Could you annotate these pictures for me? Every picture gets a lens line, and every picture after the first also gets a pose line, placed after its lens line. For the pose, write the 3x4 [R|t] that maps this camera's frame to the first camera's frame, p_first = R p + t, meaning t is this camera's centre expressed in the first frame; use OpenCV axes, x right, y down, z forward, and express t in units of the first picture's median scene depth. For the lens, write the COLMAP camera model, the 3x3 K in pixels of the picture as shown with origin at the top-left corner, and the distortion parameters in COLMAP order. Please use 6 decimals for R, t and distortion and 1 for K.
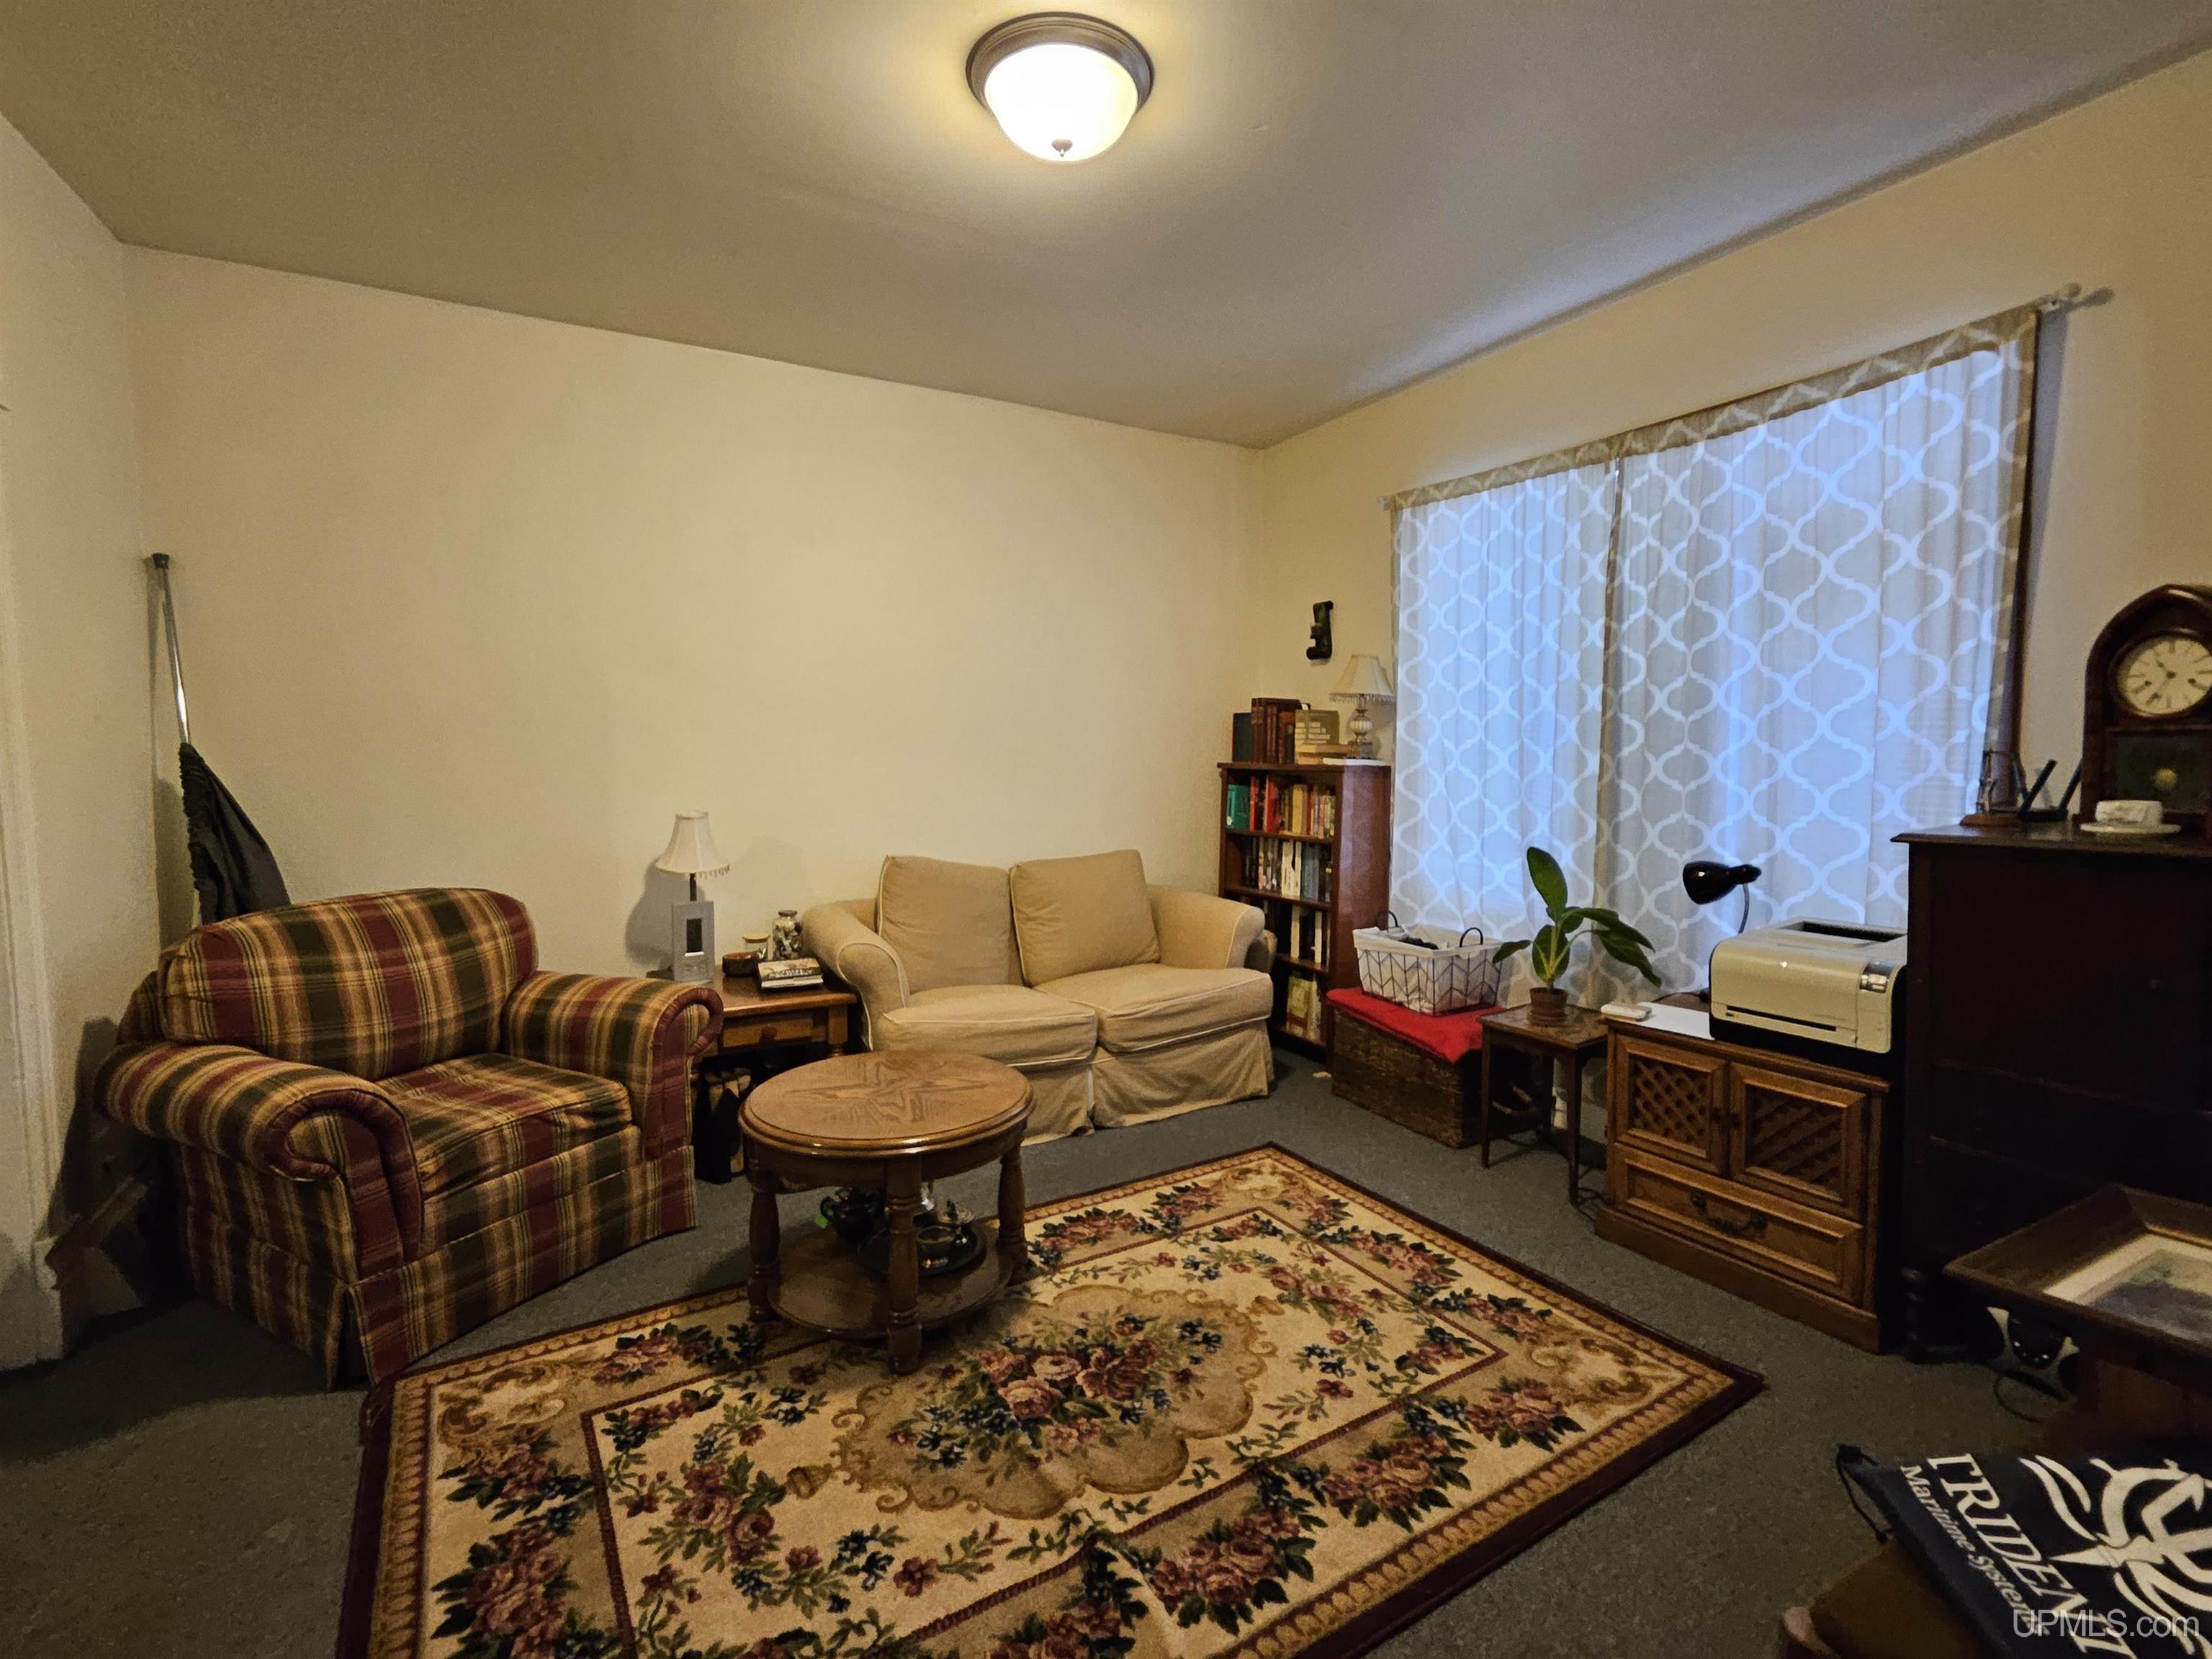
lens RADIAL K [[1016.4, 0, 1106.0], [0, 1016.4, 829.5], [0, 0, 1]] dist [-0.004294, -0.000570]
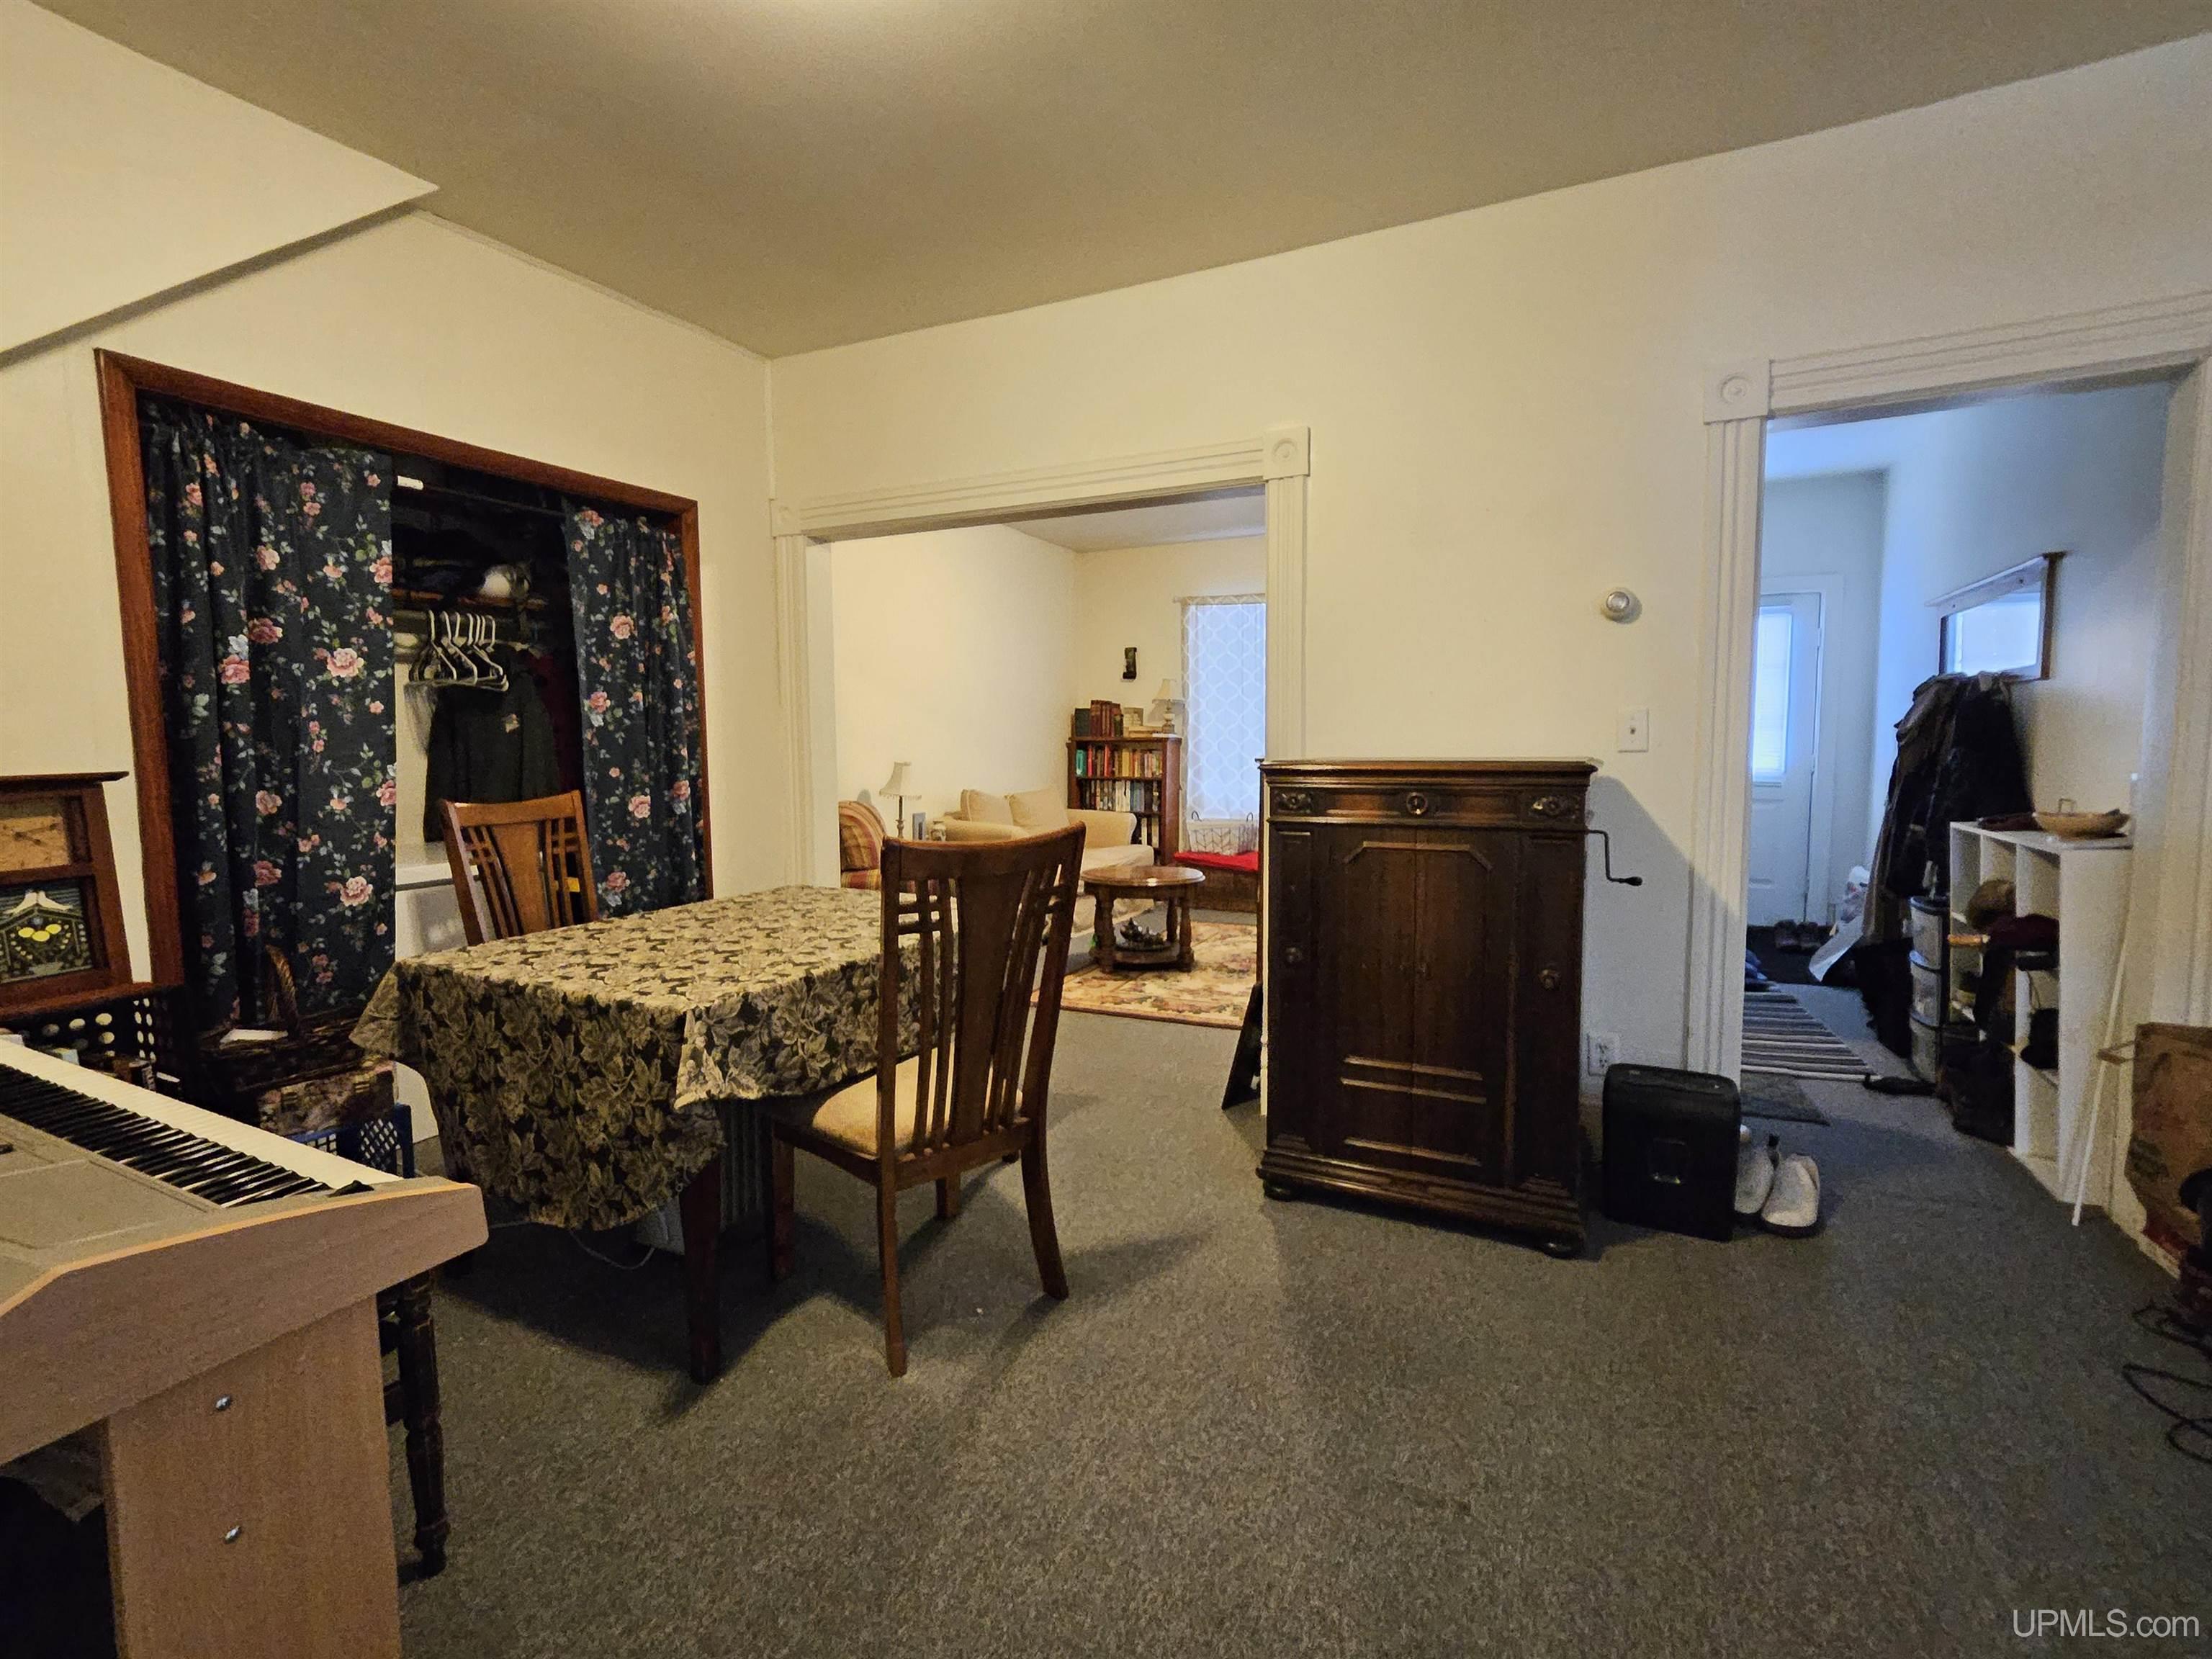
lens RADIAL K [[1008.0, 0, 1105.9], [0, 1008.0, 818.1], [0, 0, 1]] dist [-0.004228, 0.000444]
pose [[0.833006, -0.042134, 0.551657, -1.329758], [0.045310, 0.998942, 0.007878, 0.099898], [-0.551405, 0.018433, 0.834034, -0.740561]]
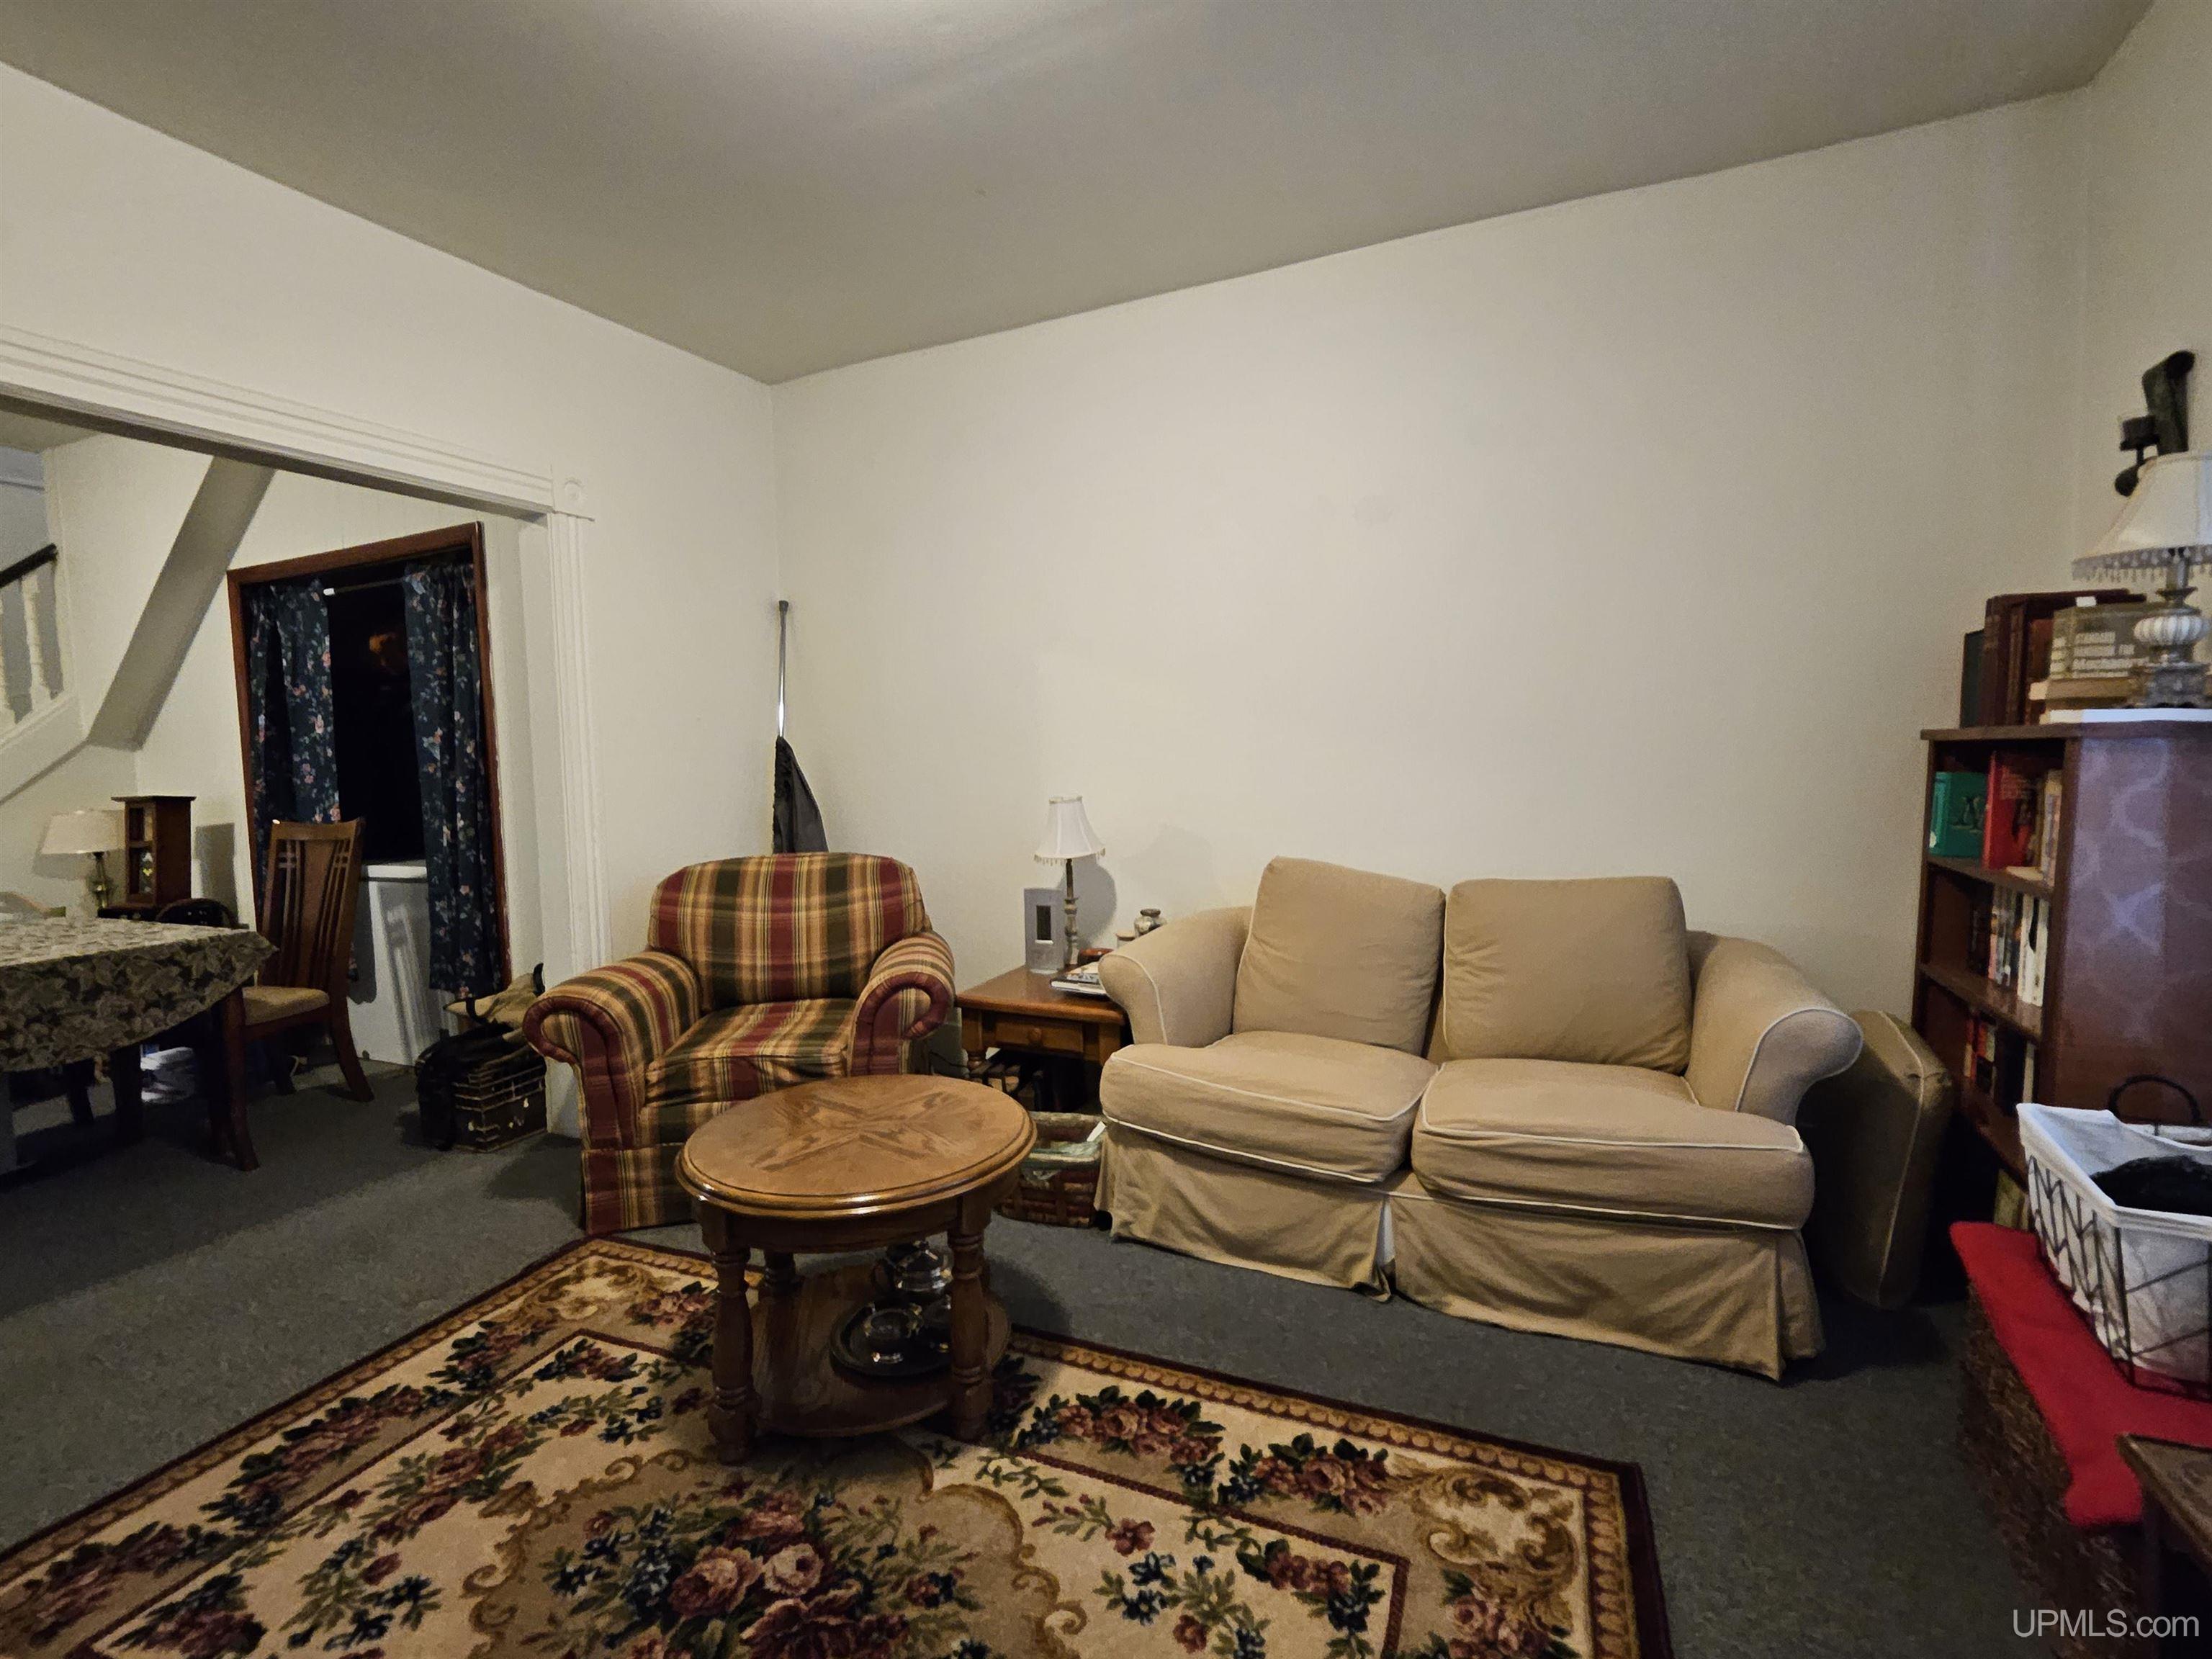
lens RADIAL K [[1008.0, 0, 1105.9], [0, 1008.0, 818.1], [0, 0, 1]] dist [-0.004228, 0.000444]
pose [[0.579547, 0.040117, -0.813951, 0.494758], [-0.043282, 0.998893, 0.018414, -0.018353], [0.813788, 0.024558, 0.580642, 0.587394]]
